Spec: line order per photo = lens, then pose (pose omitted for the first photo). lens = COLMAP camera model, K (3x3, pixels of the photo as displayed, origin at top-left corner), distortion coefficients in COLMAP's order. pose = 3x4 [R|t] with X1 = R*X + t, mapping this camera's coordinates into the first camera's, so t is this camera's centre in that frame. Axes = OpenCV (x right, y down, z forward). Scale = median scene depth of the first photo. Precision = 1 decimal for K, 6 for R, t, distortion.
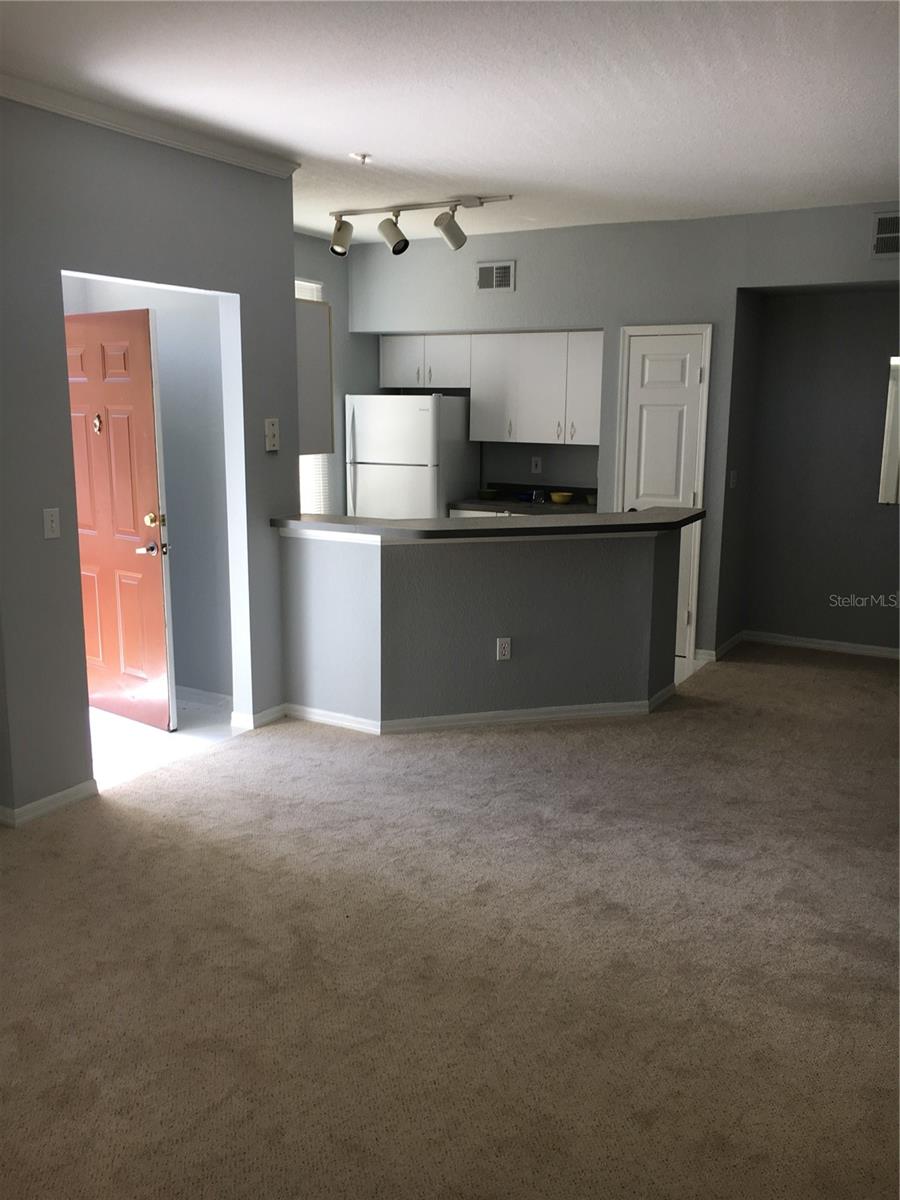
lens RADIAL K [[1020.7, 0, 447.4], [0, 1020.7, 595.1], [0, 0, 1]] dist [0.057047, -0.026922]
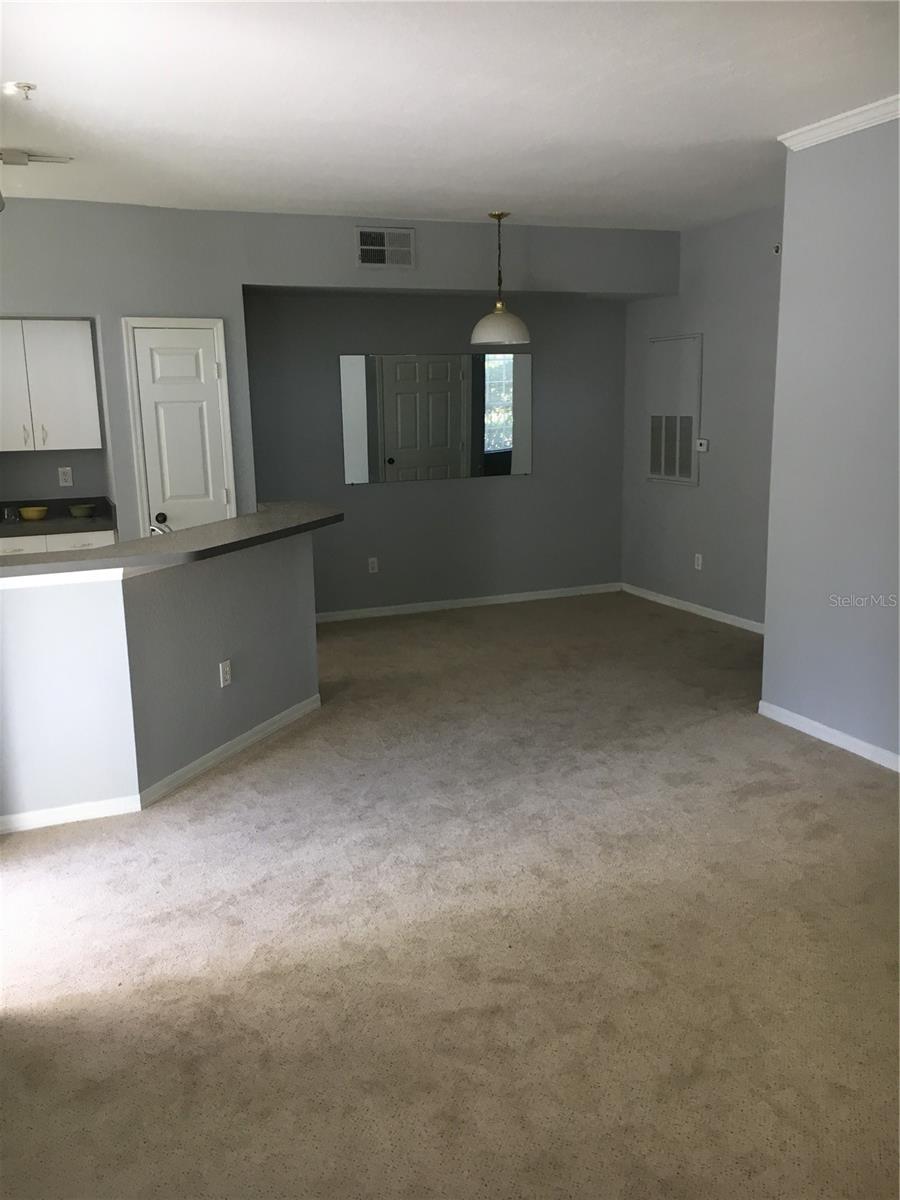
lens RADIAL K [[1020.7, 0, 449.6], [0, 1020.7, 597.3], [0, 0, 1]] dist [0.057047, -0.026922]
pose [[0.609871, -0.176543, 0.772586, -0.537878], [0.174627, 0.980847, 0.086284, -0.059836], [-0.773021, 0.082293, 0.629020, 0.289413]]
